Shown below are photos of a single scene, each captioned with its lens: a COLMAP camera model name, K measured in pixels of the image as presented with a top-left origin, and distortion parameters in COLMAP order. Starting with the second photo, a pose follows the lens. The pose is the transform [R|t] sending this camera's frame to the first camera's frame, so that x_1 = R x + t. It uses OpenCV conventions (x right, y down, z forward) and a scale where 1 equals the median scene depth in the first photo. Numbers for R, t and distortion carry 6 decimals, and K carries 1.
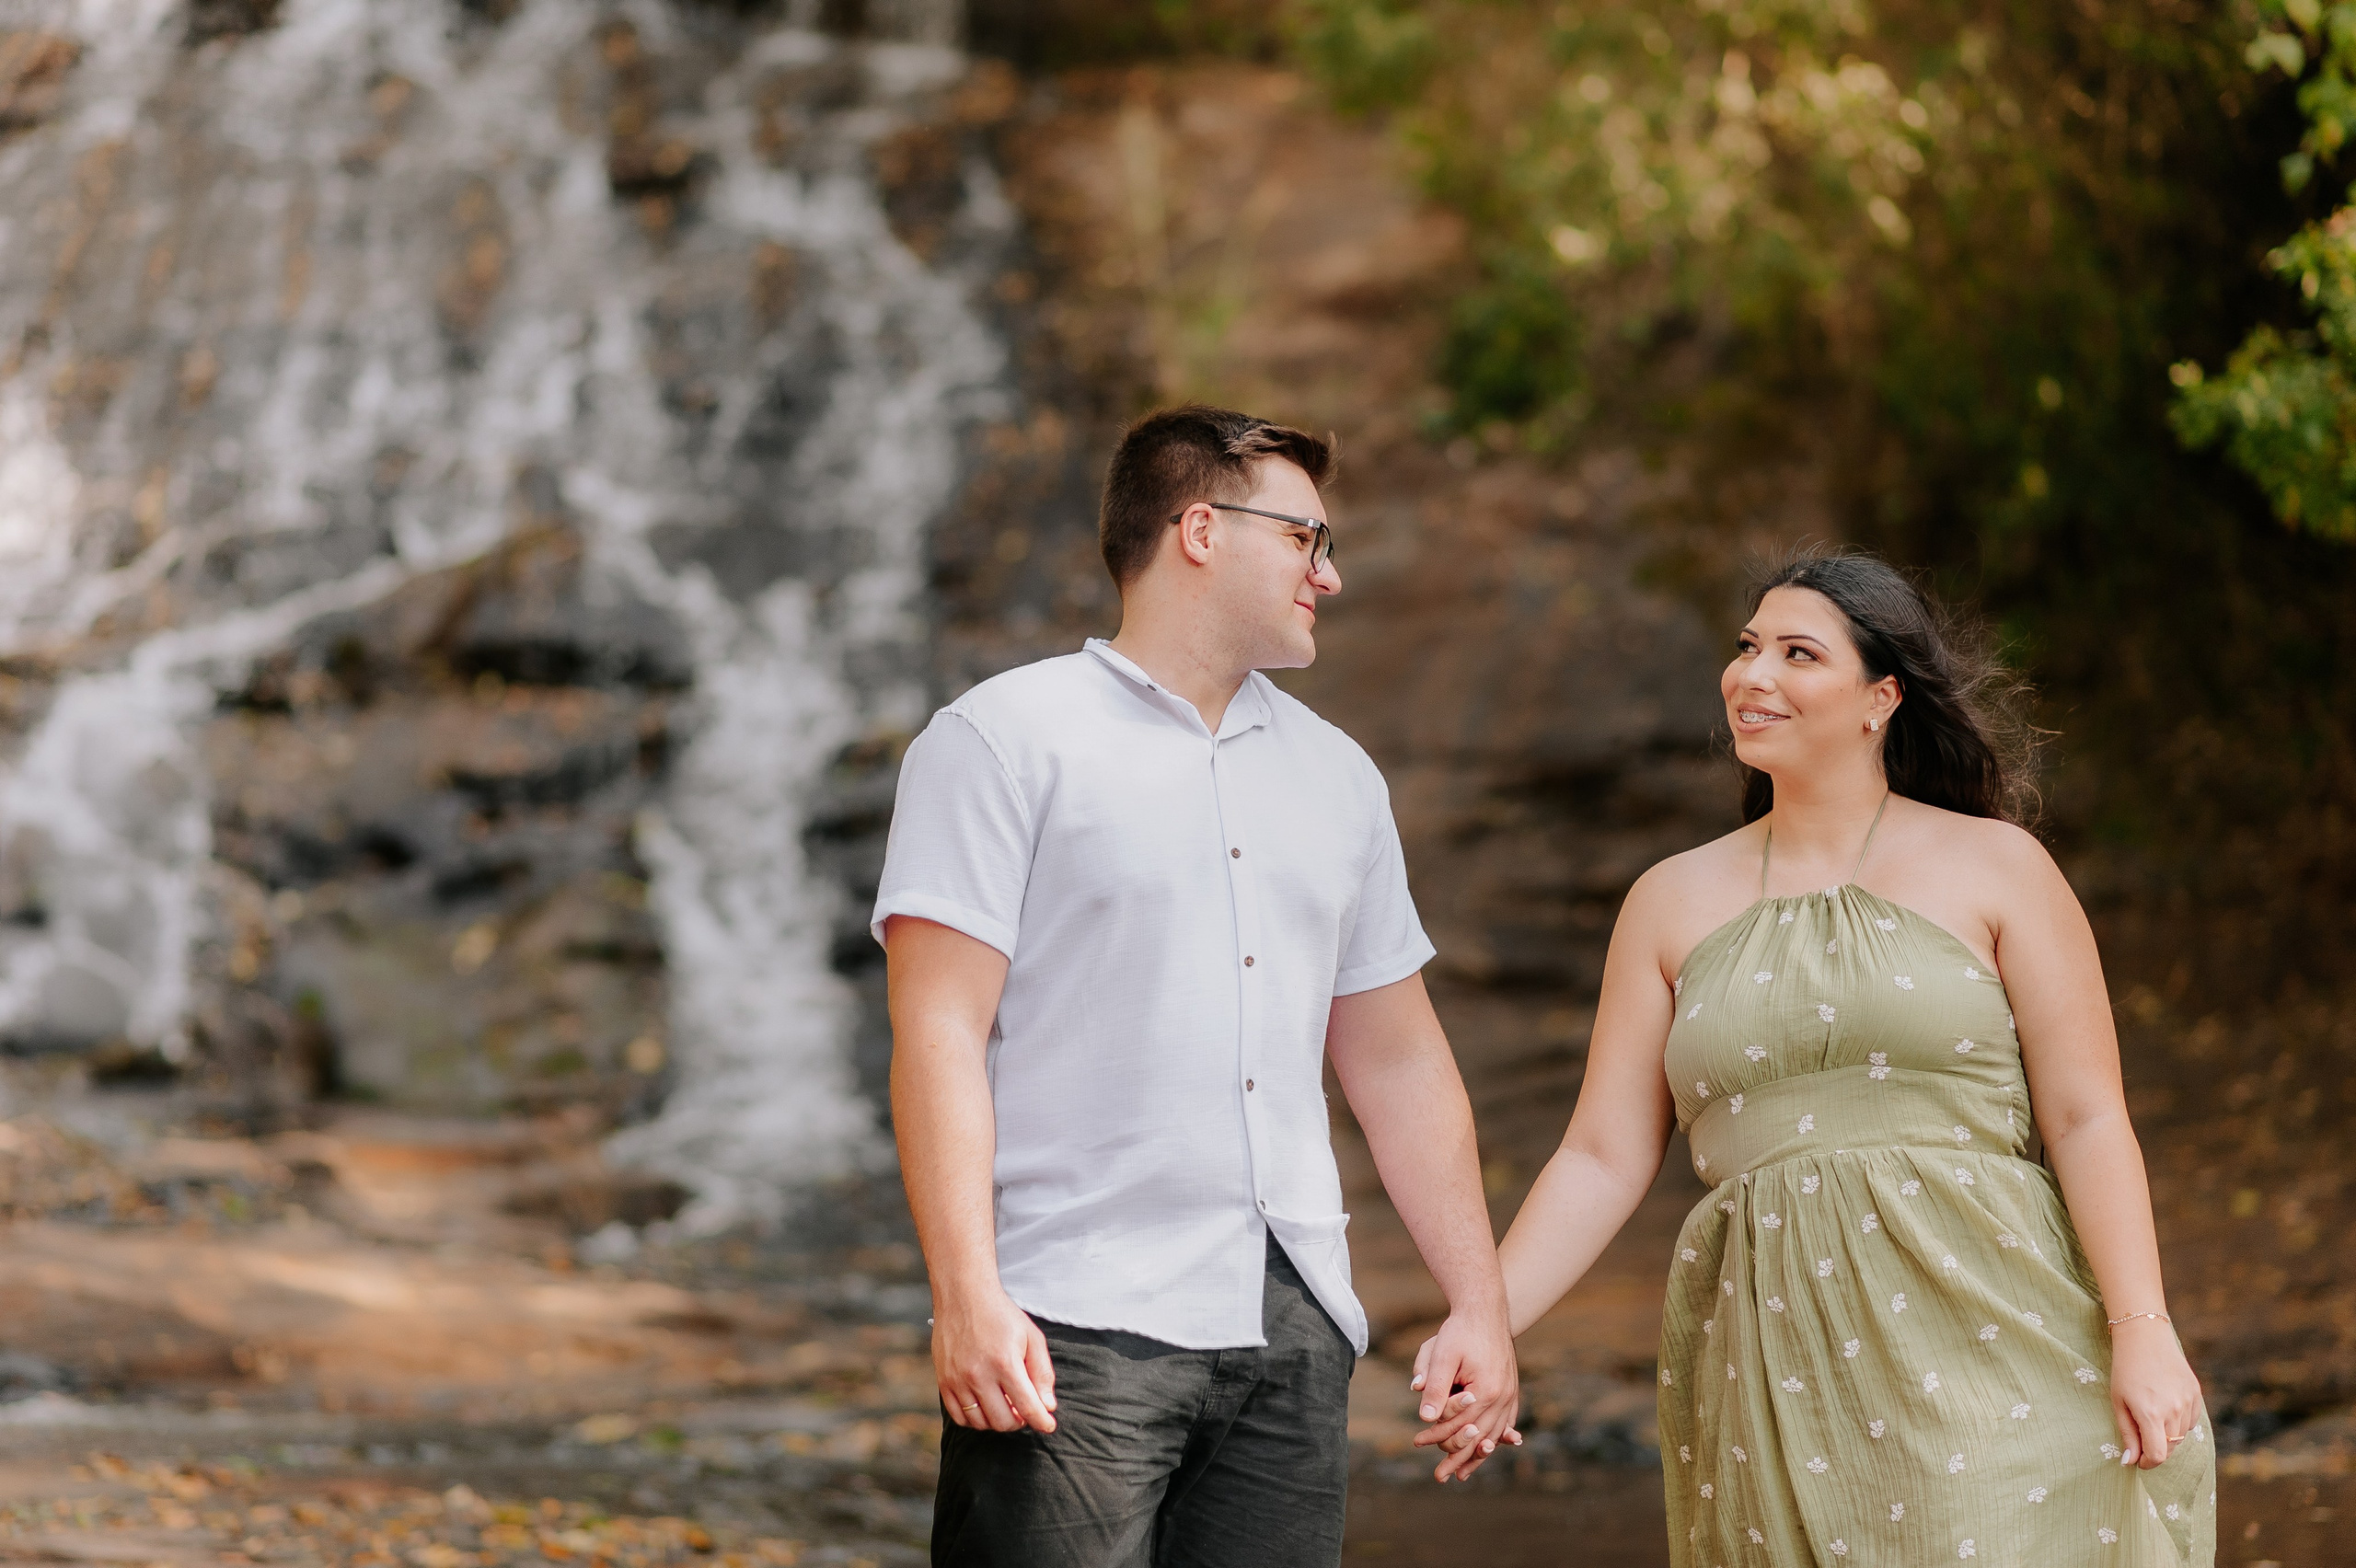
lens RADIAL K [[5776.7, 0, 1233.6], [0, 5776.7, 781.5], [0, 0, 1]] dist [0.034787, -0.624000]
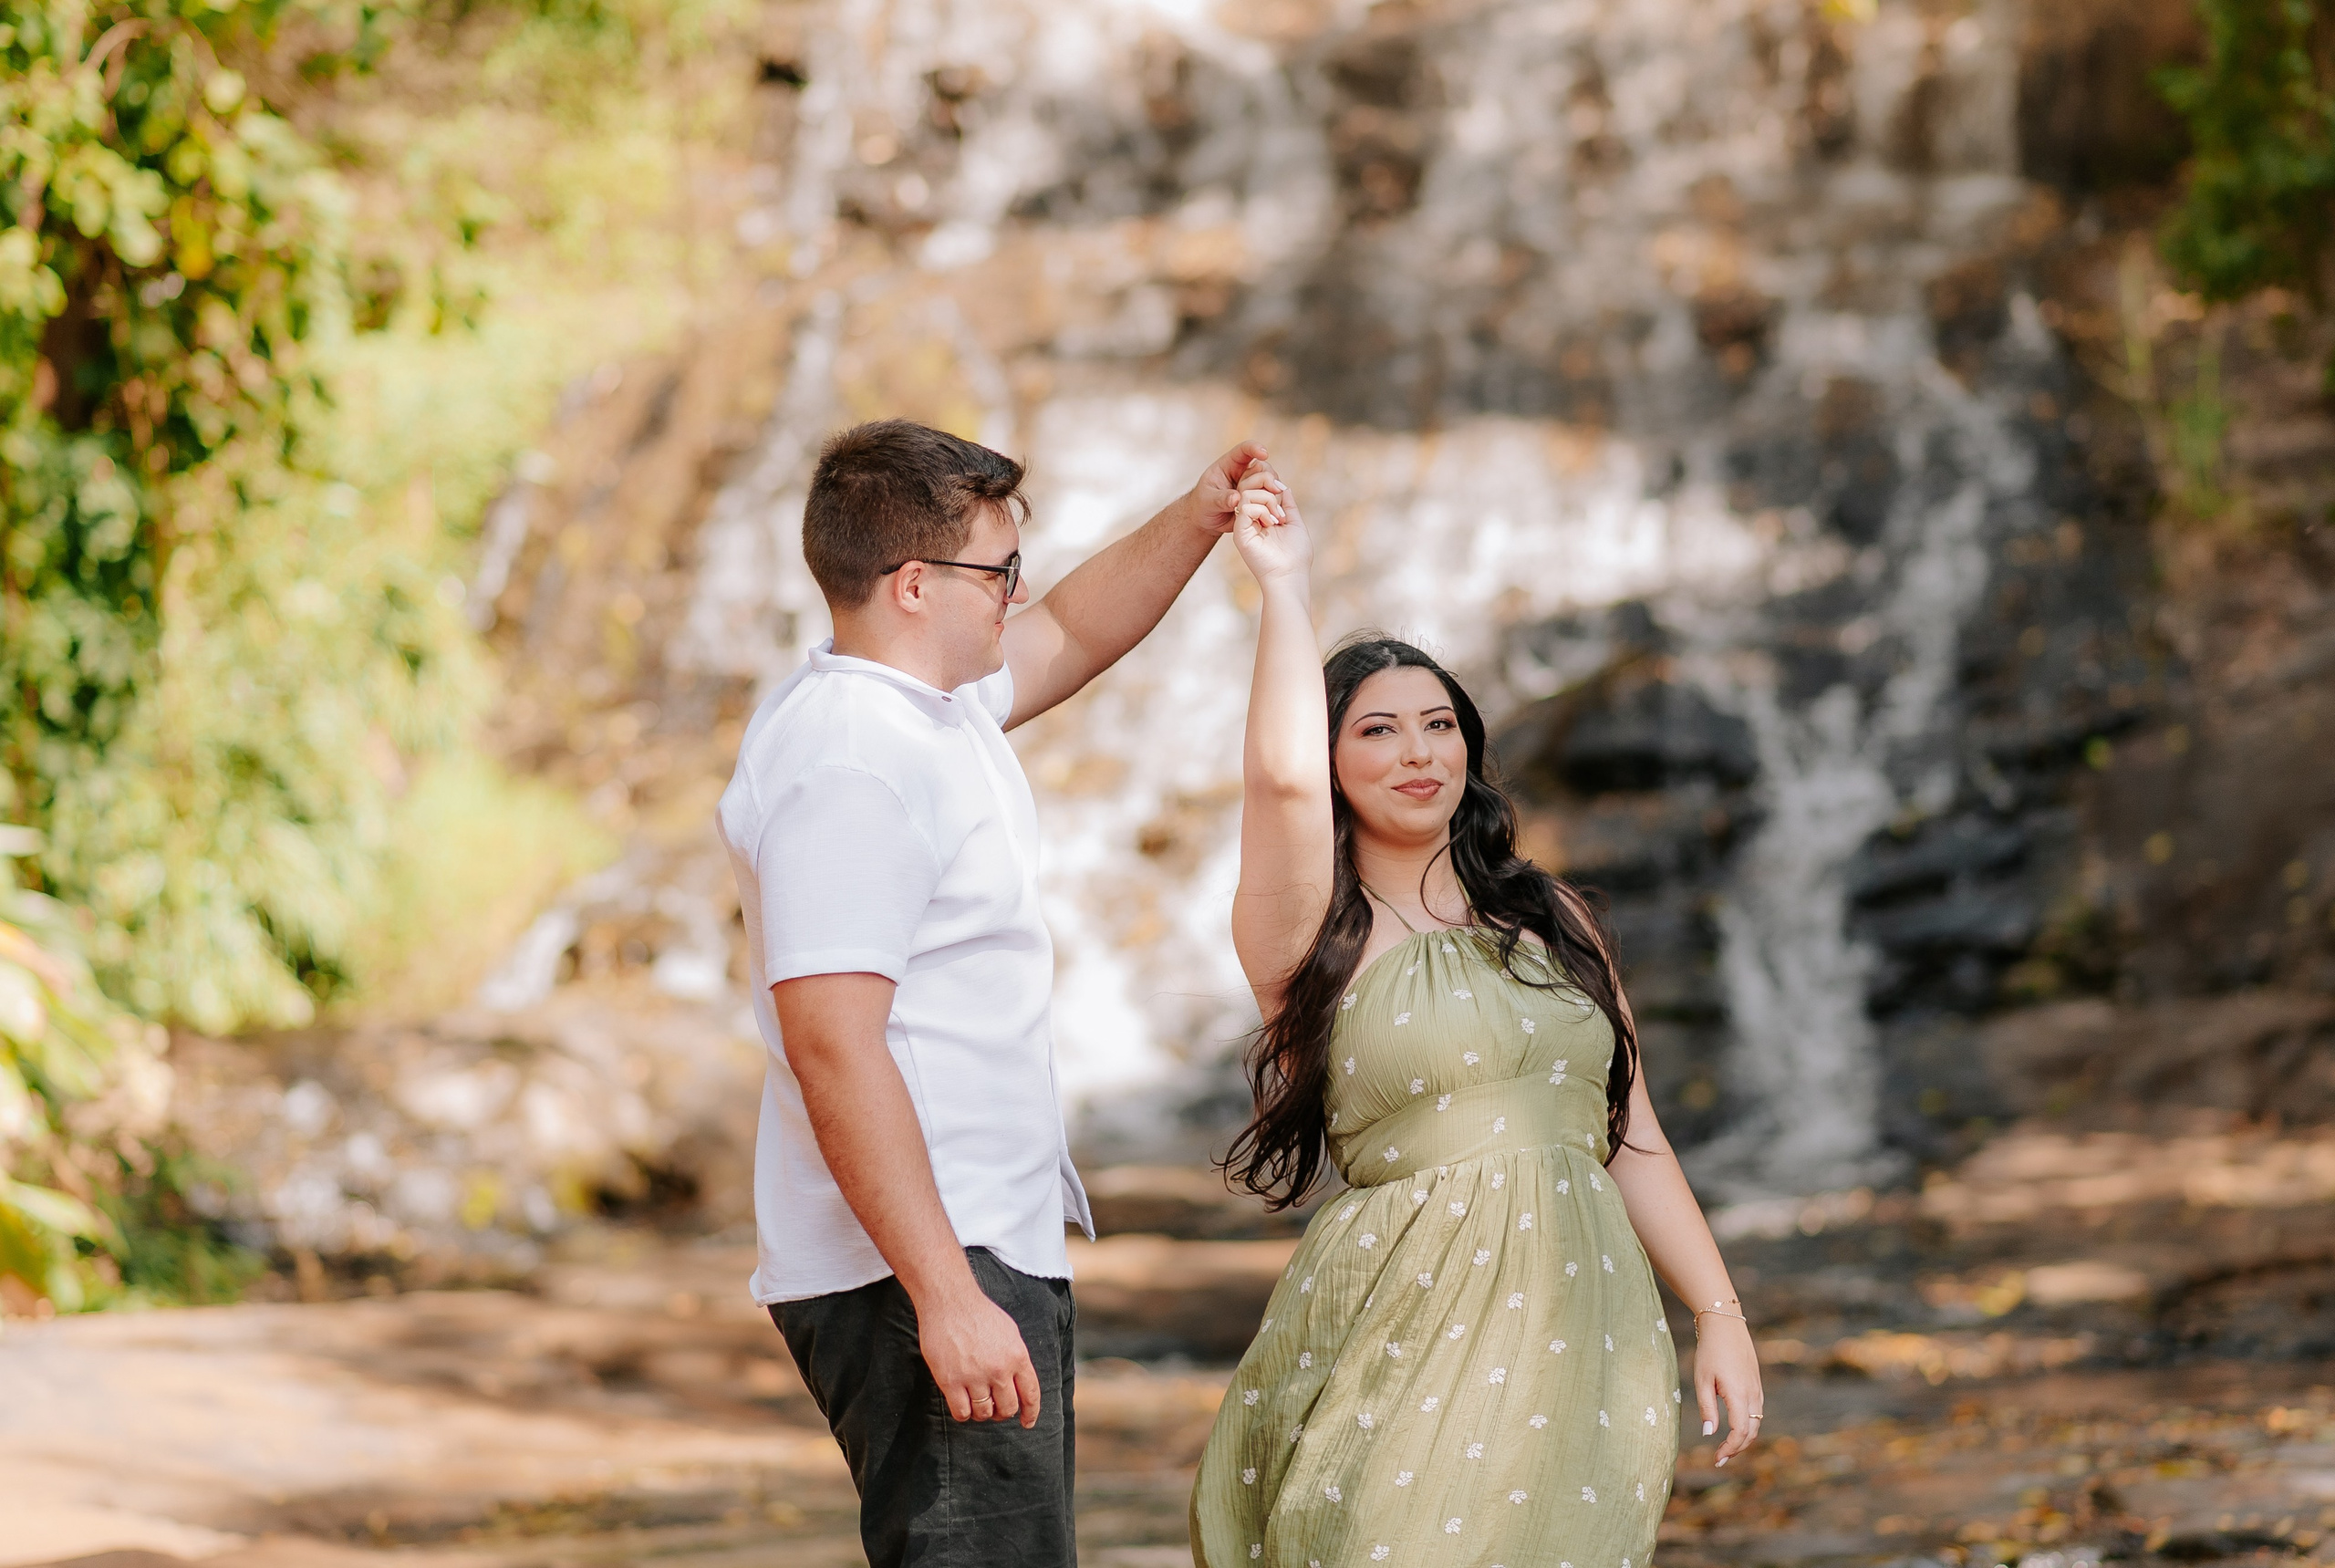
lens RADIAL K [[5914.3, 0, 1167.5], [0, 5914.3, 784.0], [0, 0, 1]] dist [-0.051757, -0.276894]
pose [[0.972142, -0.058882, -0.226876, 0.058667], [0.058432, 0.998253, -0.008705, -0.011616], [0.226993, -0.004794, 0.973885, -0.194160]]
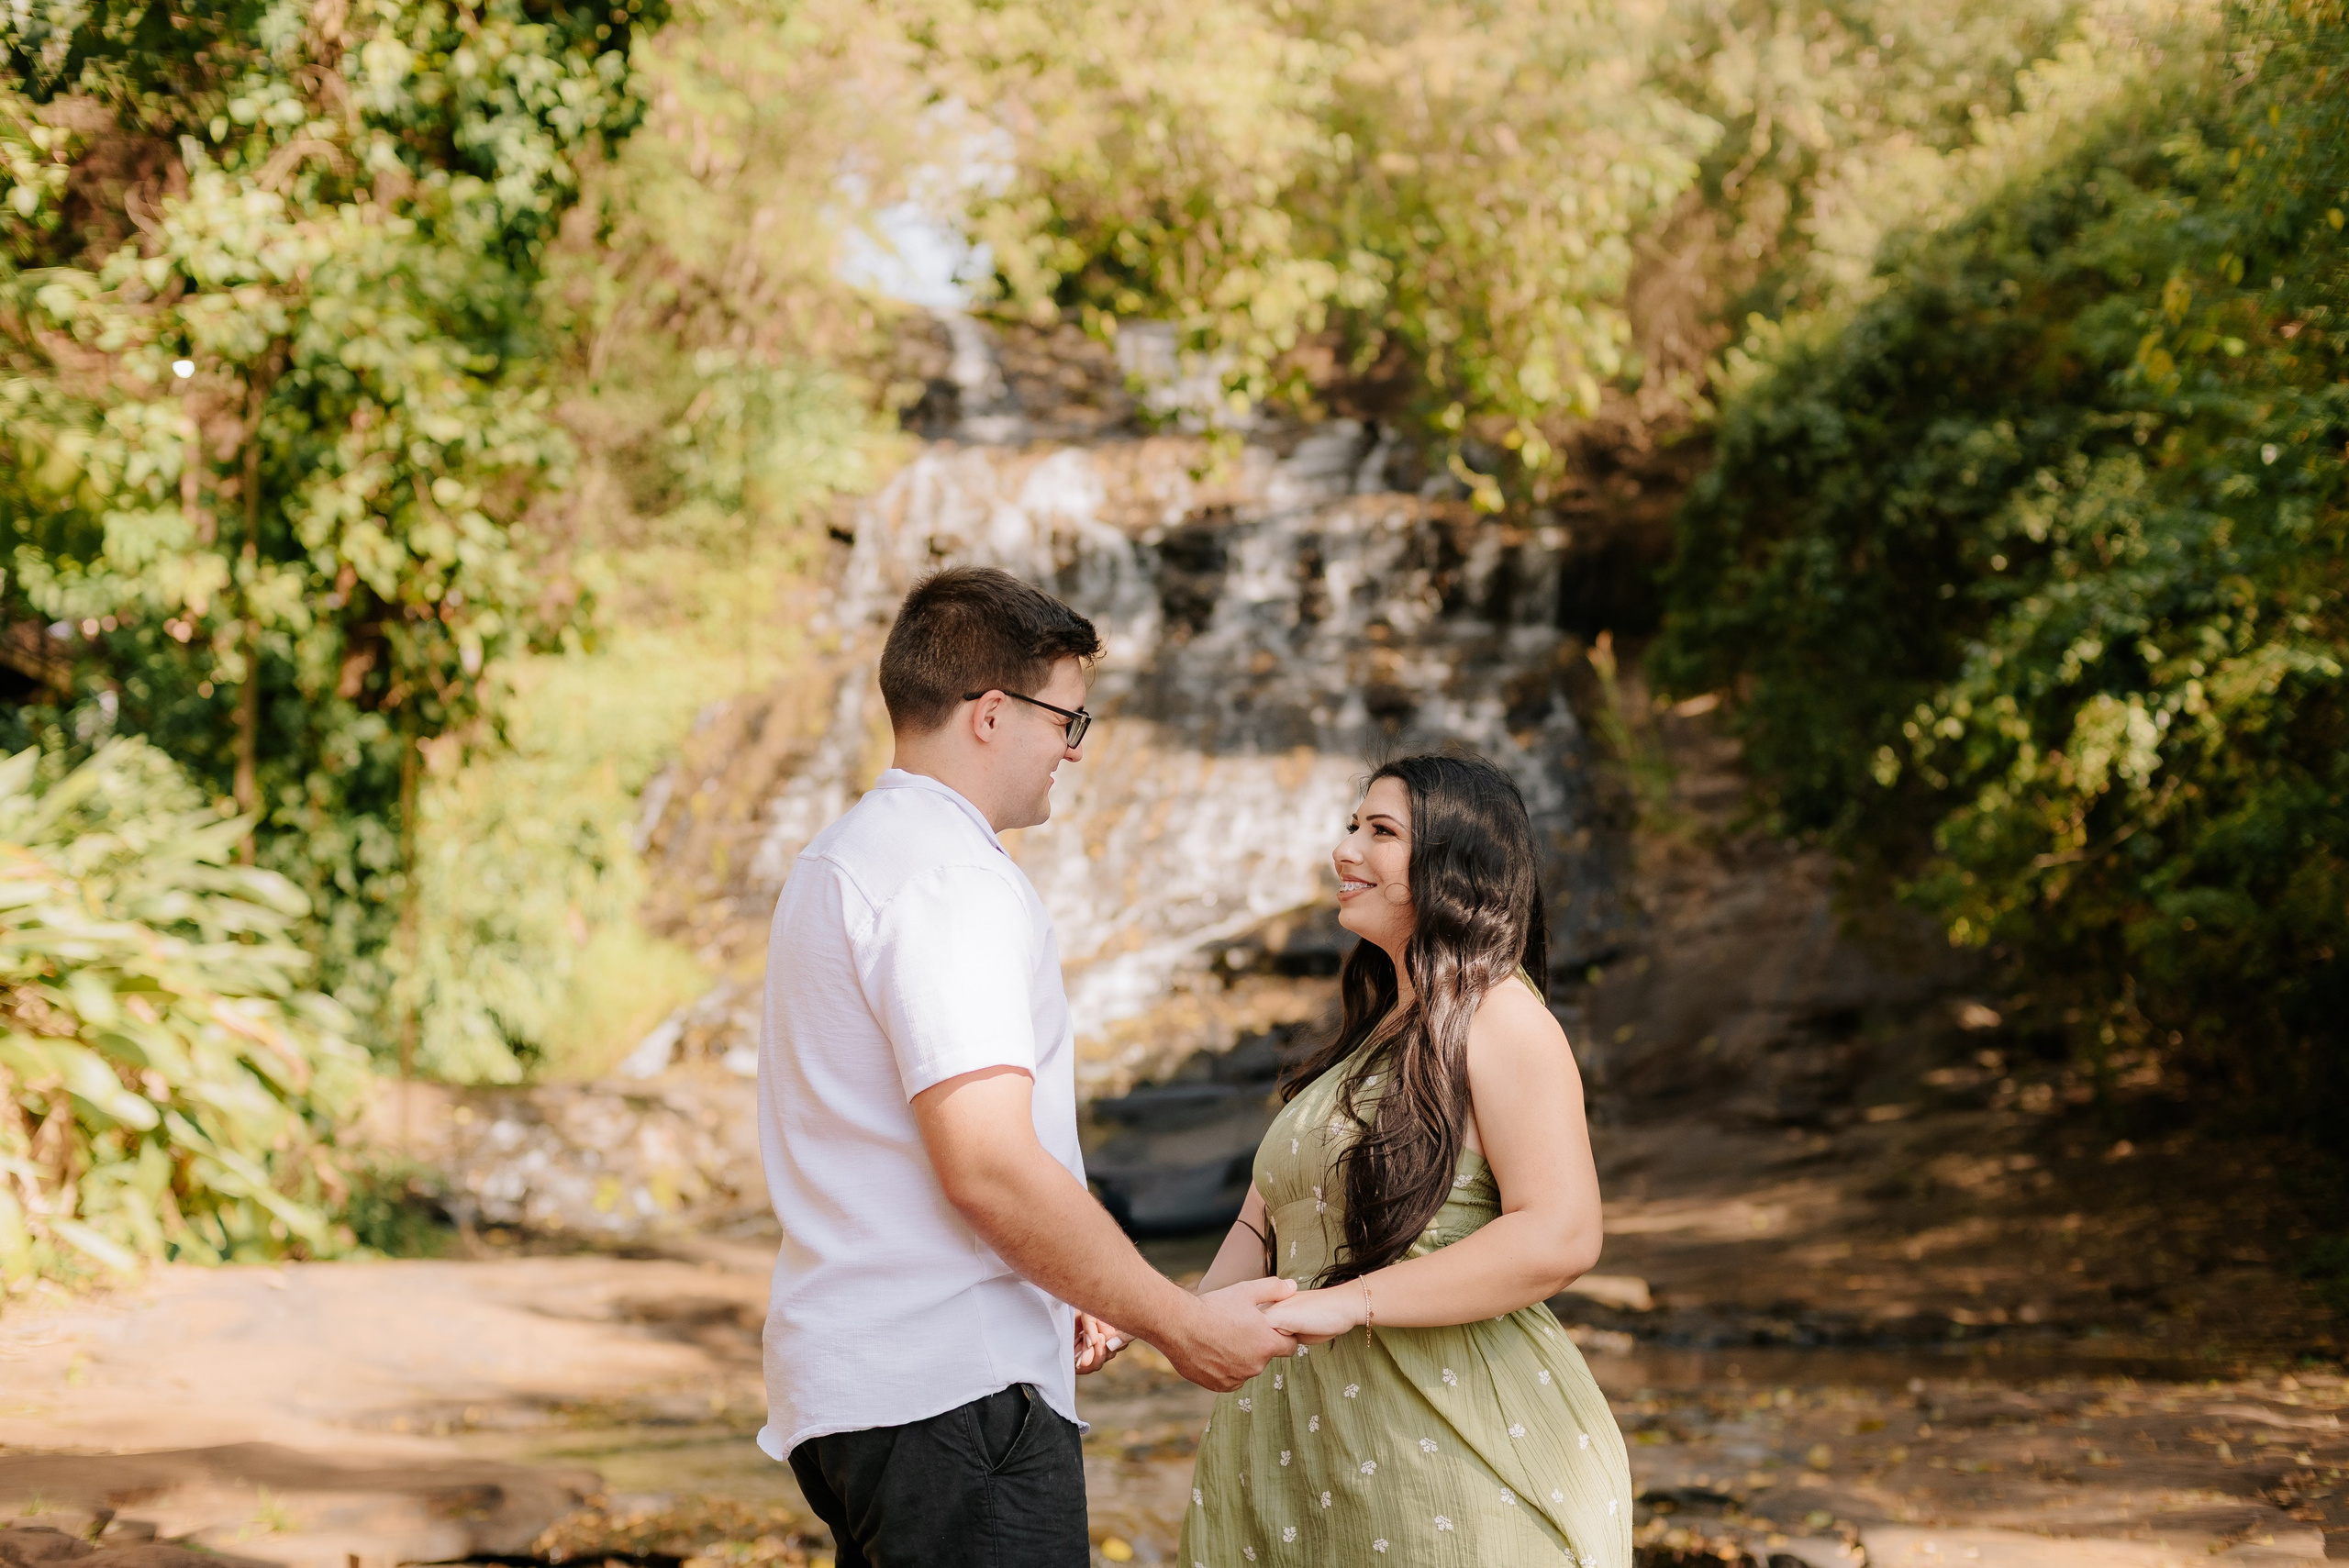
lens RADIAL K [[3359.9, 0, 1143.4], [0, 3359.9, 781.3], [0, 0, 1]] dist [0.004664, -0.060516]
pose [[0.979082, -0.027001, -0.201667, 0.053096], [0.014657, 0.997940, -0.062453, -0.010867], [0.202938, 0.058191, 0.977461, -0.143149]]
